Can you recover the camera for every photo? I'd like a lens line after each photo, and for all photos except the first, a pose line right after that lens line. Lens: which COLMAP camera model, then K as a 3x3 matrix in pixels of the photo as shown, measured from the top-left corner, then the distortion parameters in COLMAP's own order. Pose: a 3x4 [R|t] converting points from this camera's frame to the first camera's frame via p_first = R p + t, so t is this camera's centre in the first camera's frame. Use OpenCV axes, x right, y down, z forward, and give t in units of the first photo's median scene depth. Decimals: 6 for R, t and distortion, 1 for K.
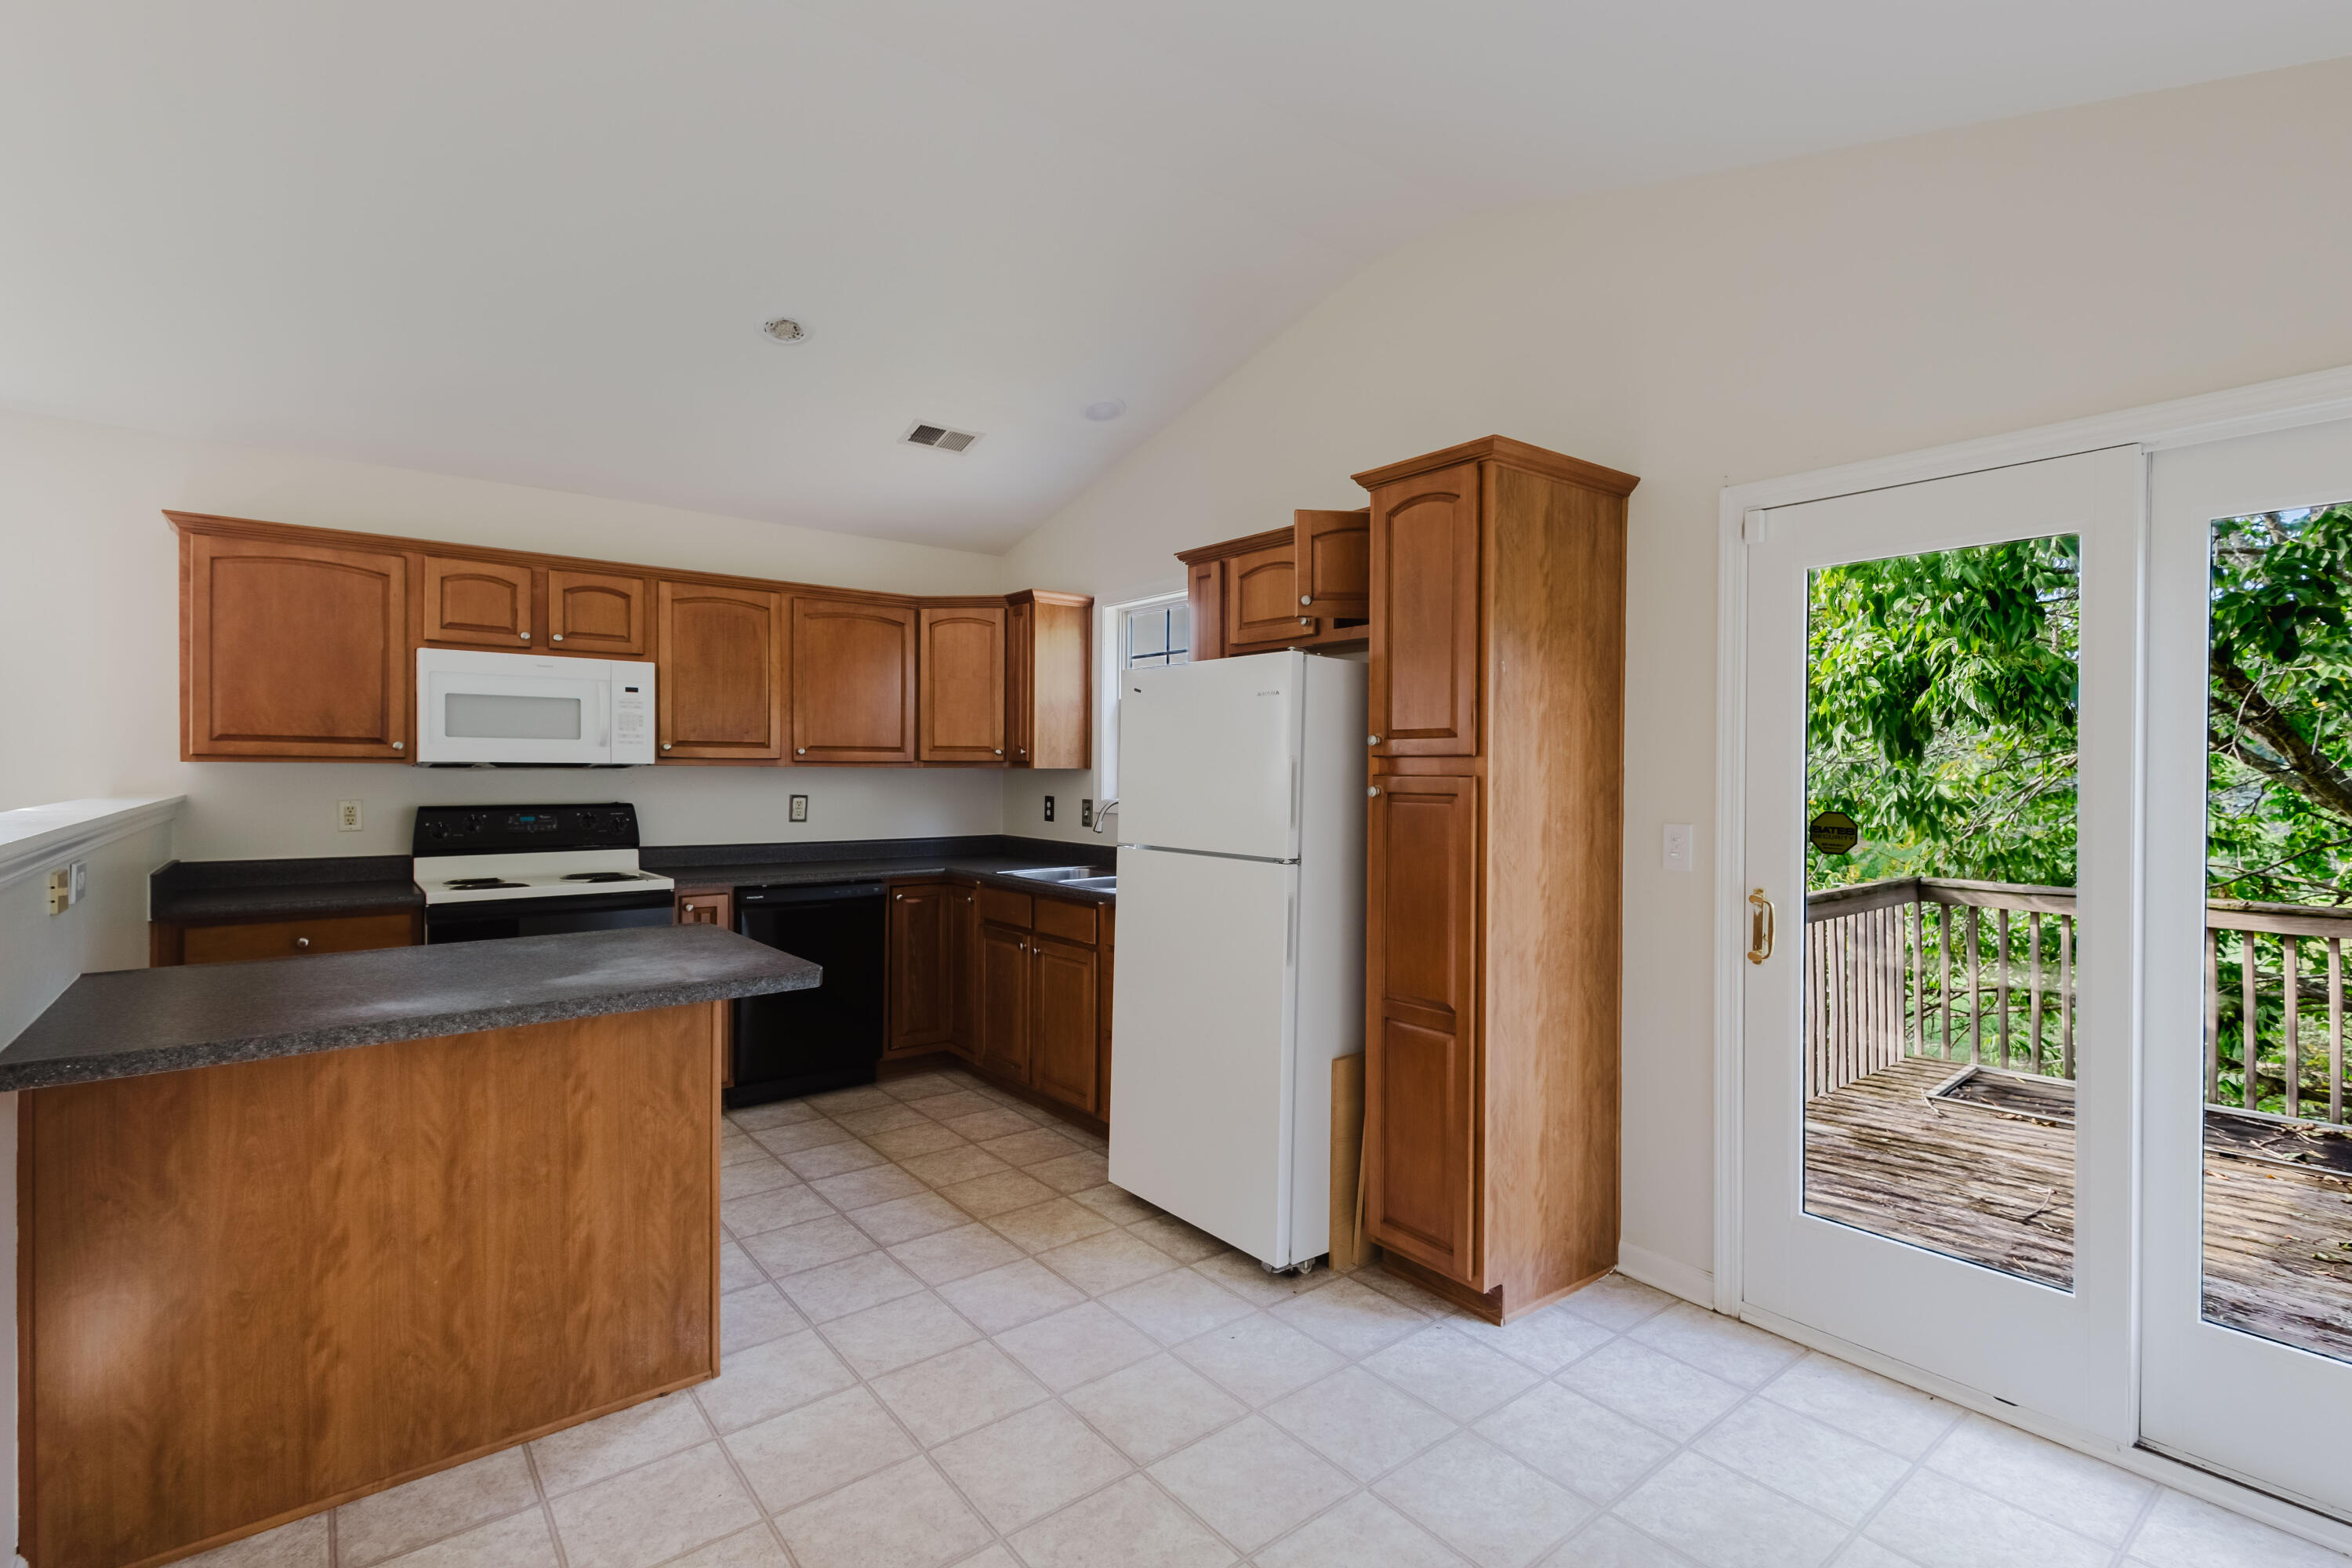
lens RADIAL K [[1082.9, 0, 1183.8], [0, 1082.9, 778.5], [0, 0, 1]] dist [0.008846, -0.000102]
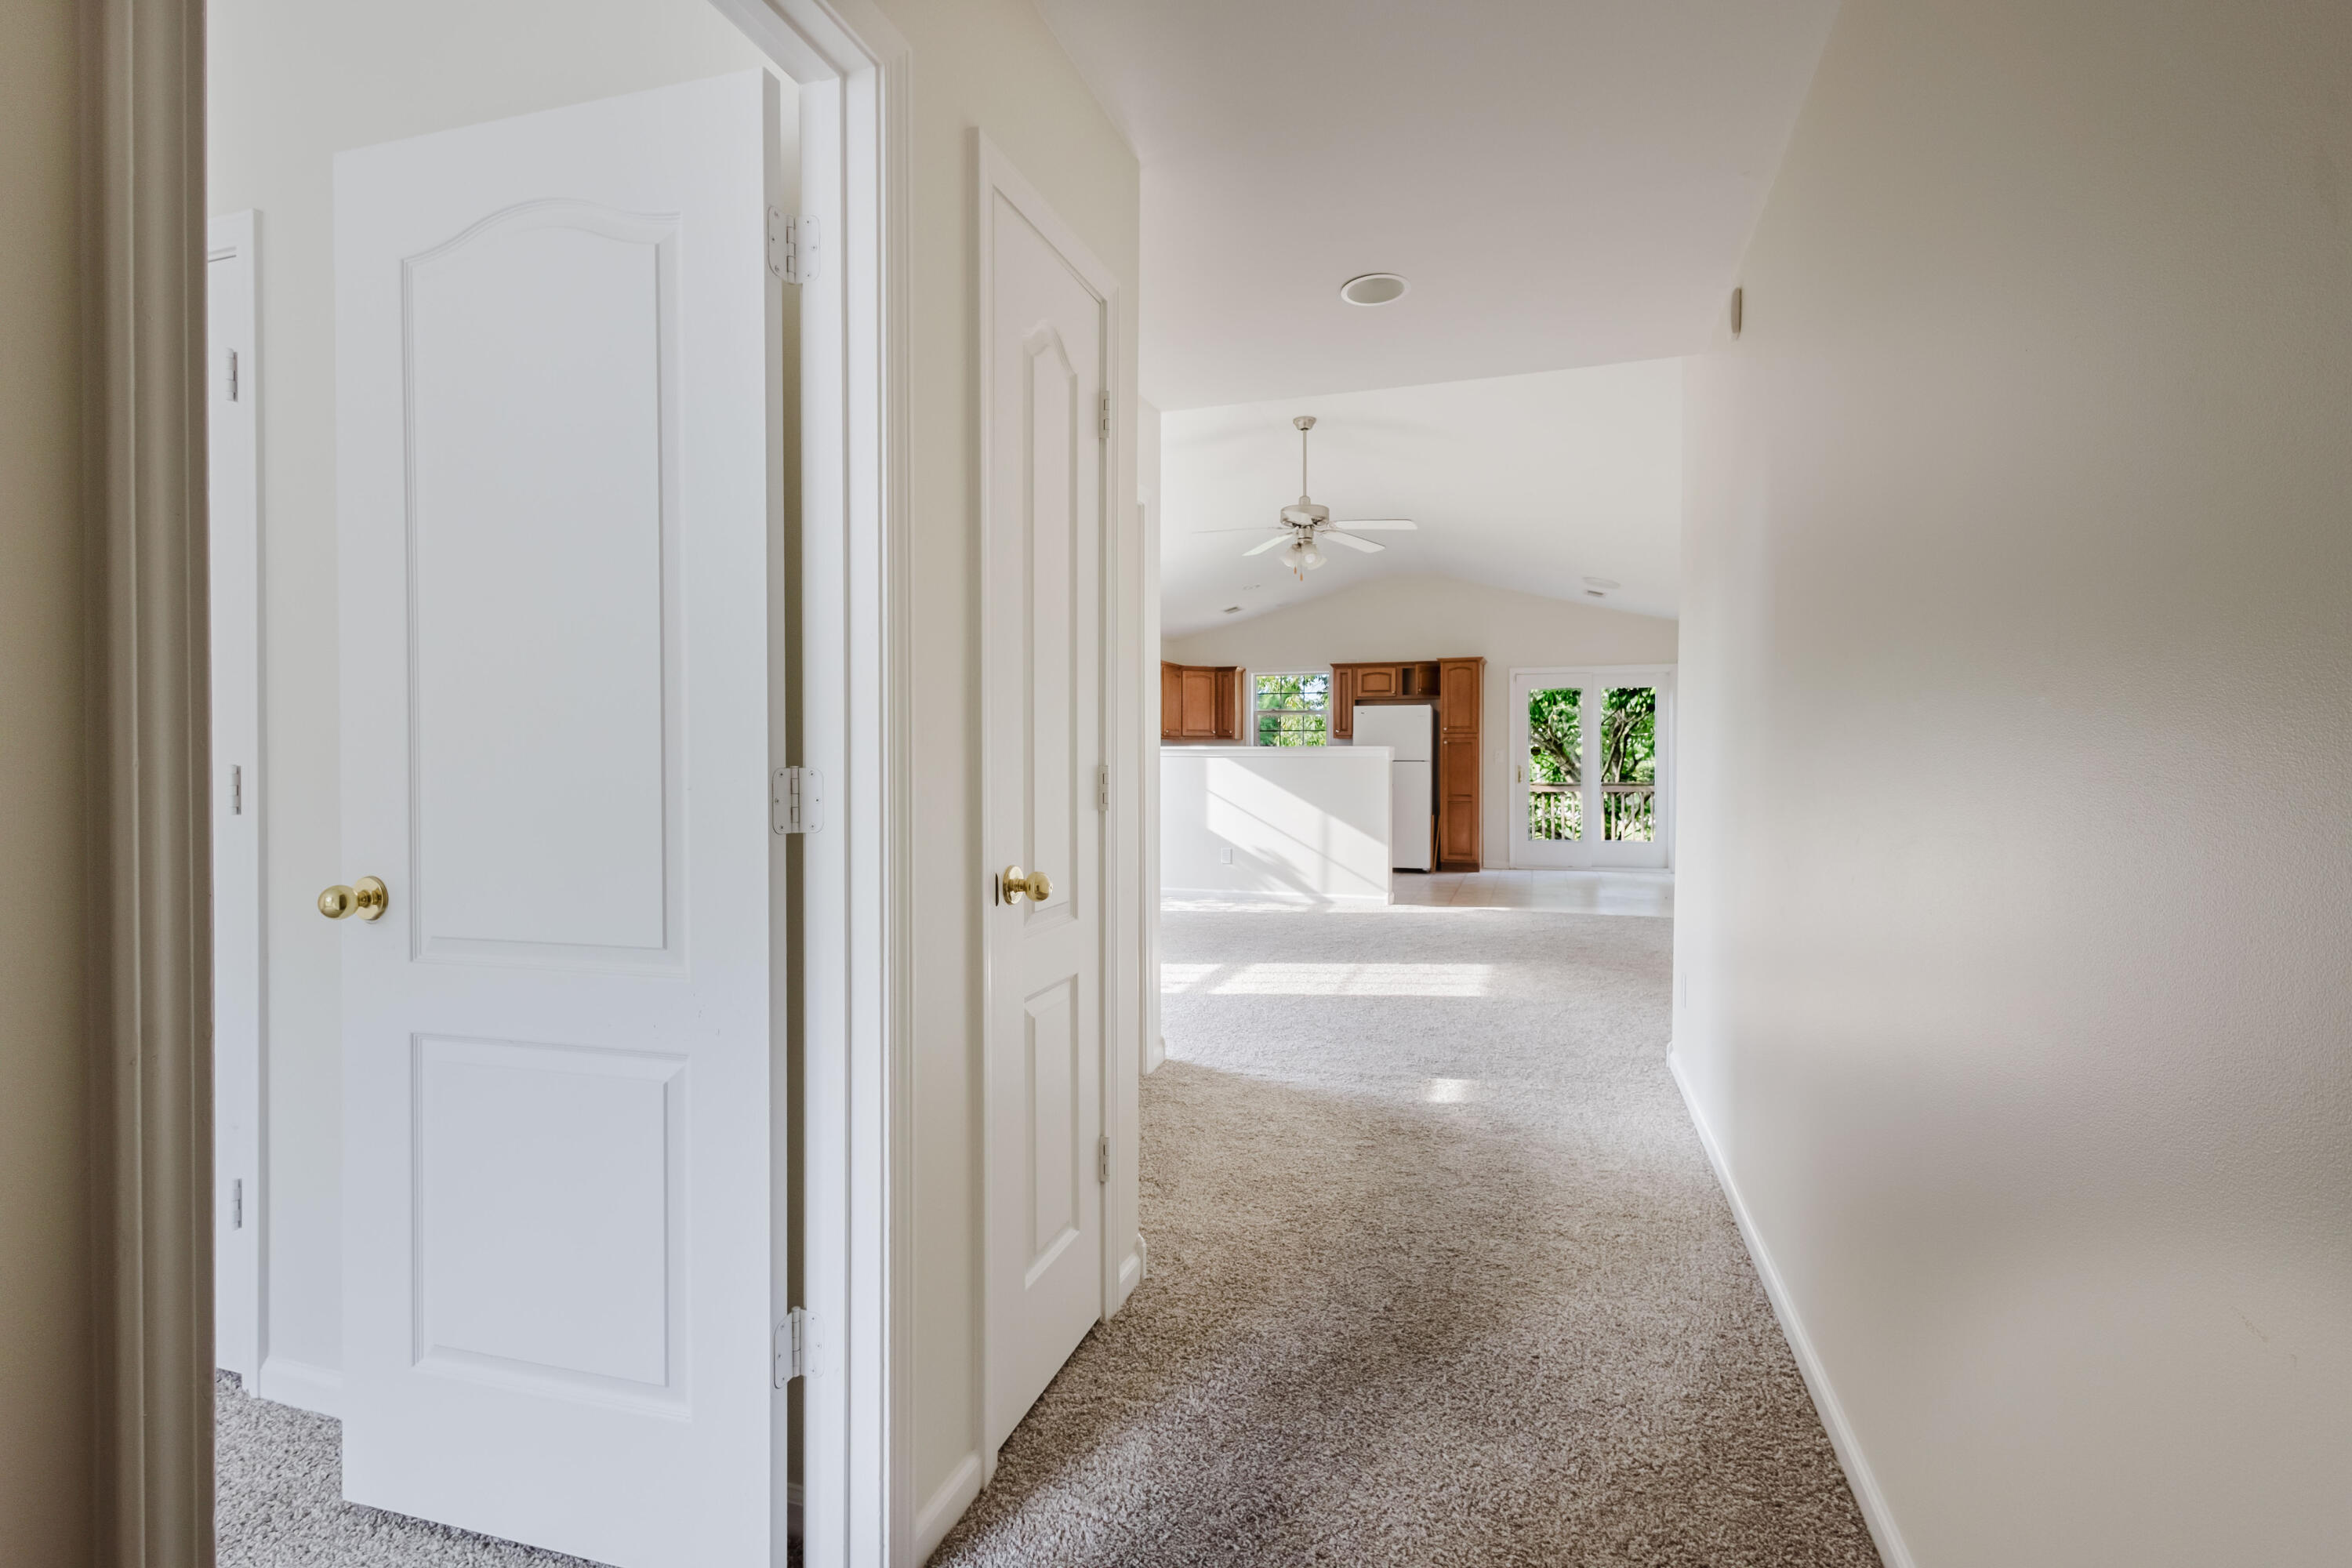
lens RADIAL K [[1082.9, 0, 1183.8], [0, 1082.9, 778.5], [0, 0, 1]] dist [0.008846, -0.000102]
pose [[0.837024, -0.020844, 0.546769, -1.898722], [0.014371, 0.999767, 0.016113, 0.045609], [-0.546977, -0.005630, 0.837128, -1.196983]]
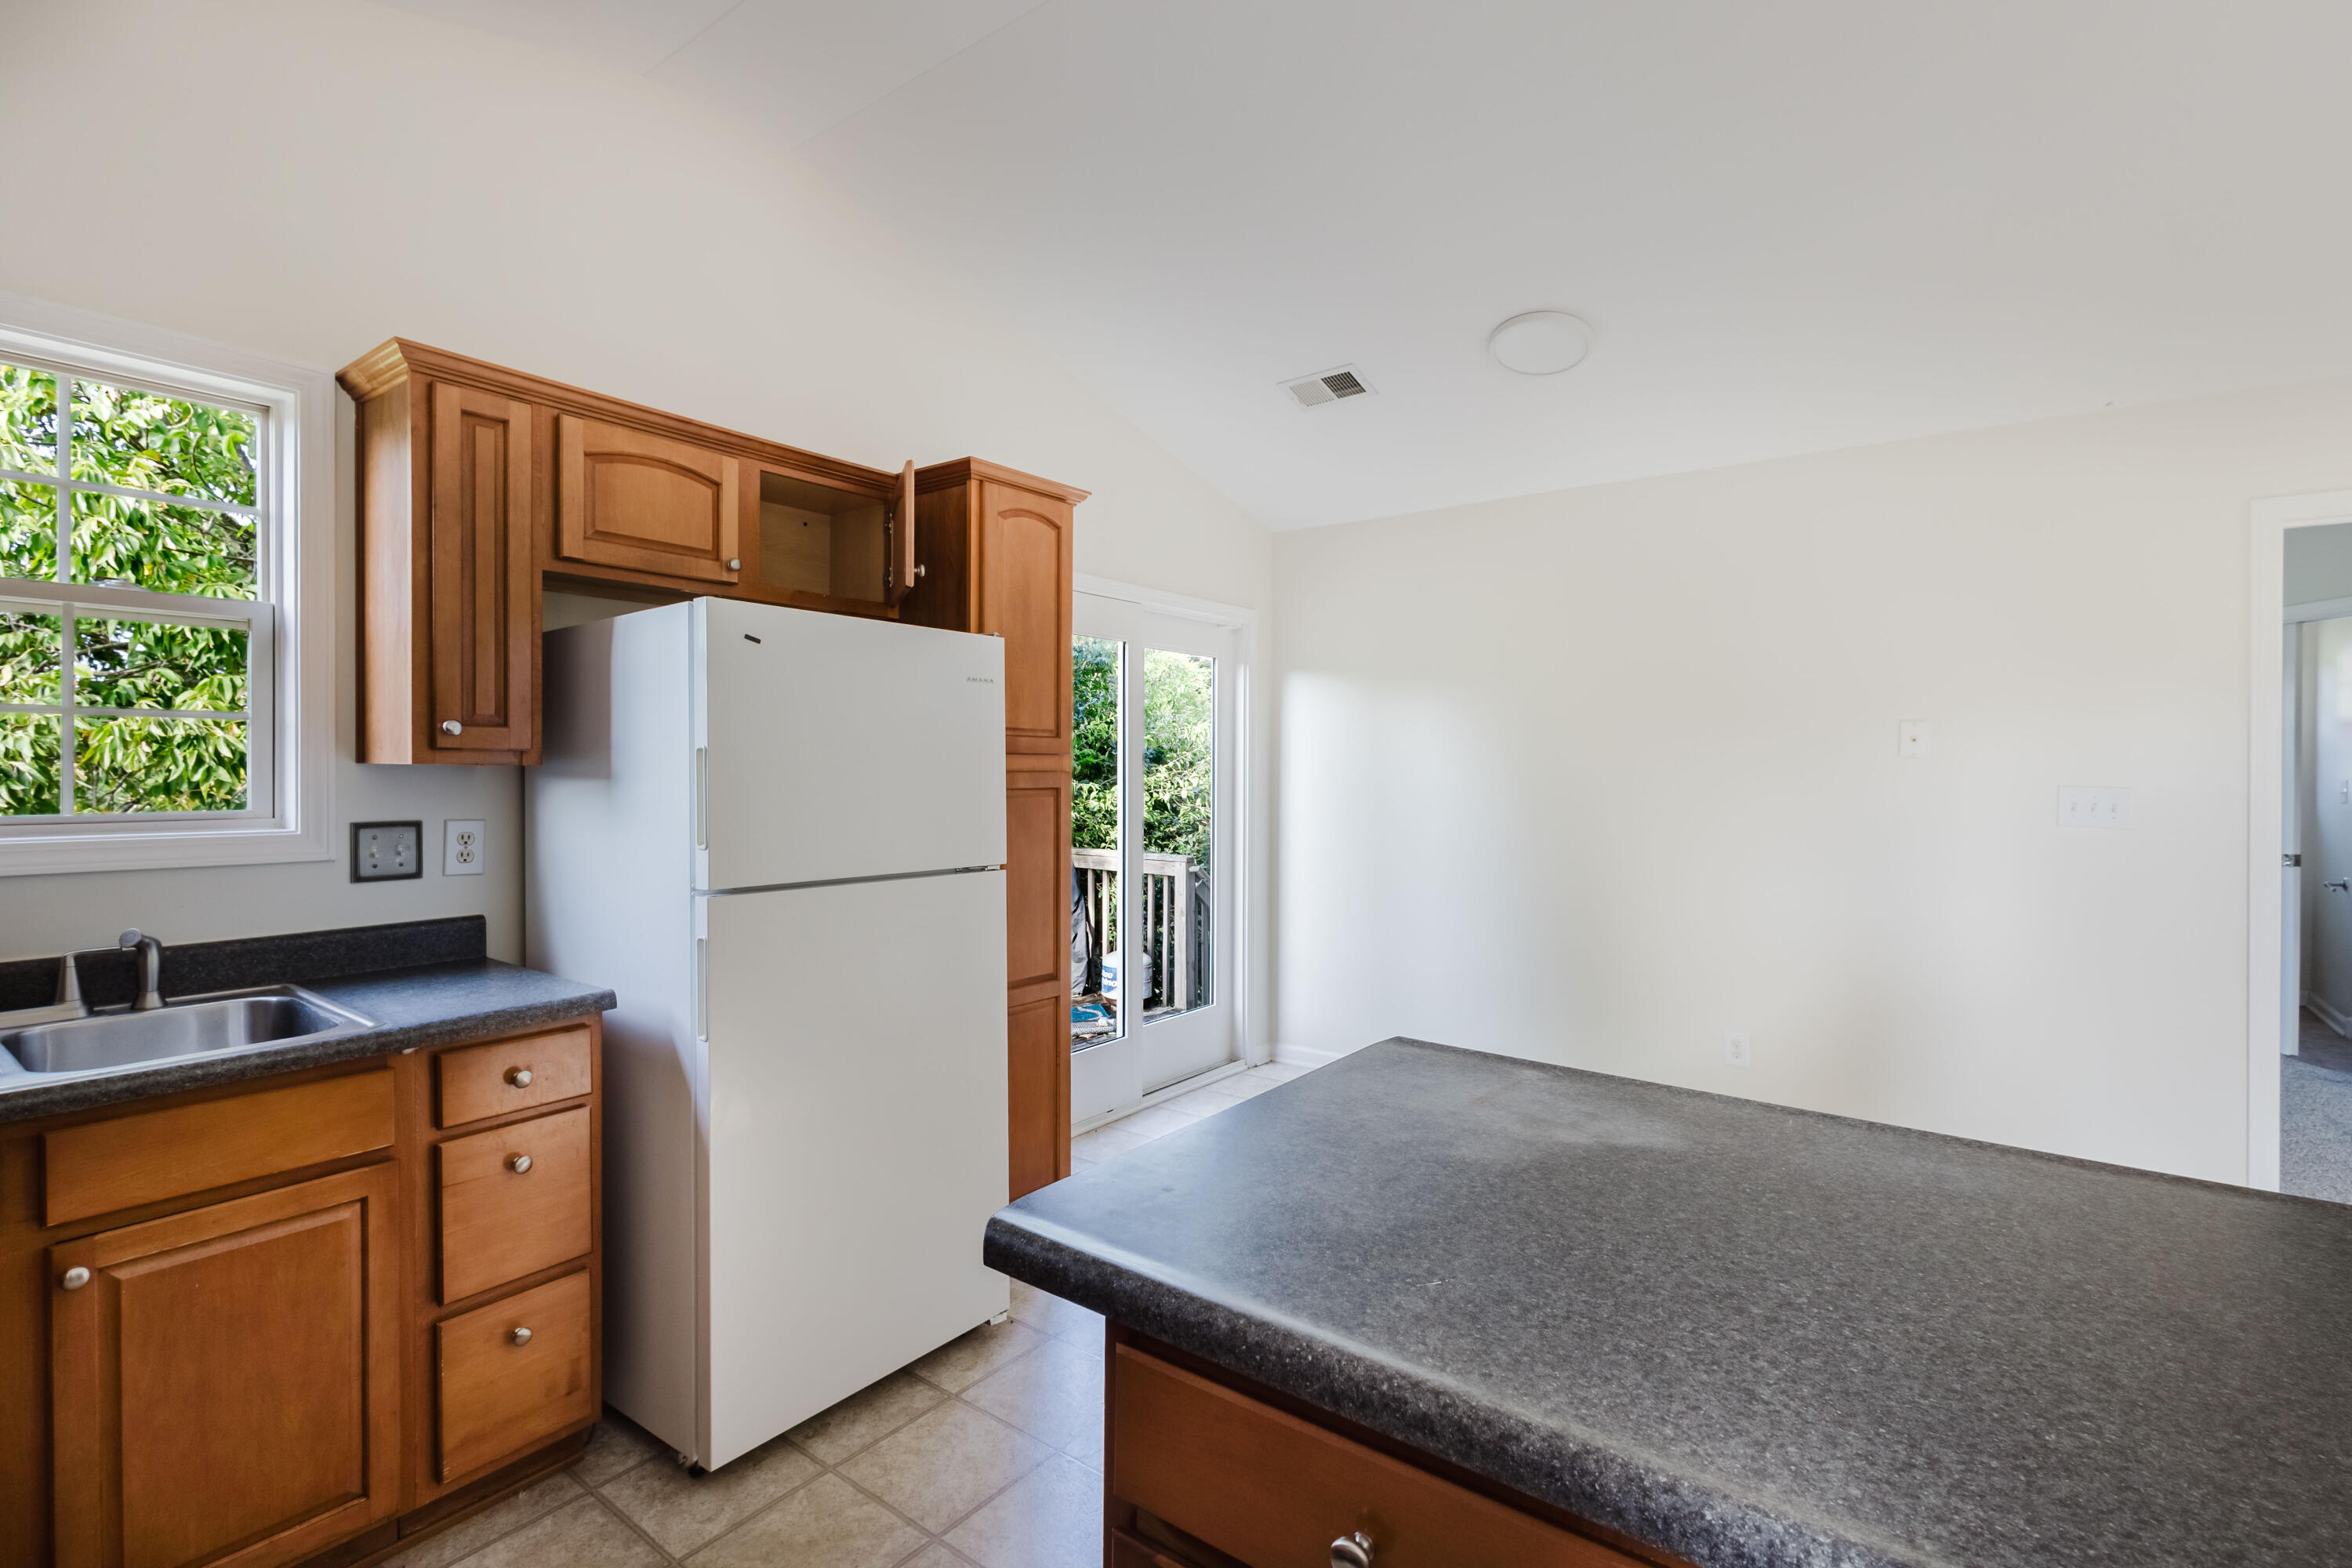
lens RADIAL K [[1082.9, 0, 1183.8], [0, 1082.9, 778.5], [0, 0, 1]] dist [0.008846, -0.000102]
pose [[-0.237712, -0.015939, 0.971205, -0.588659], [0.000628, 0.999863, 0.016563, -0.009420], [-0.971336, 0.004547, -0.237669, 0.755822]]
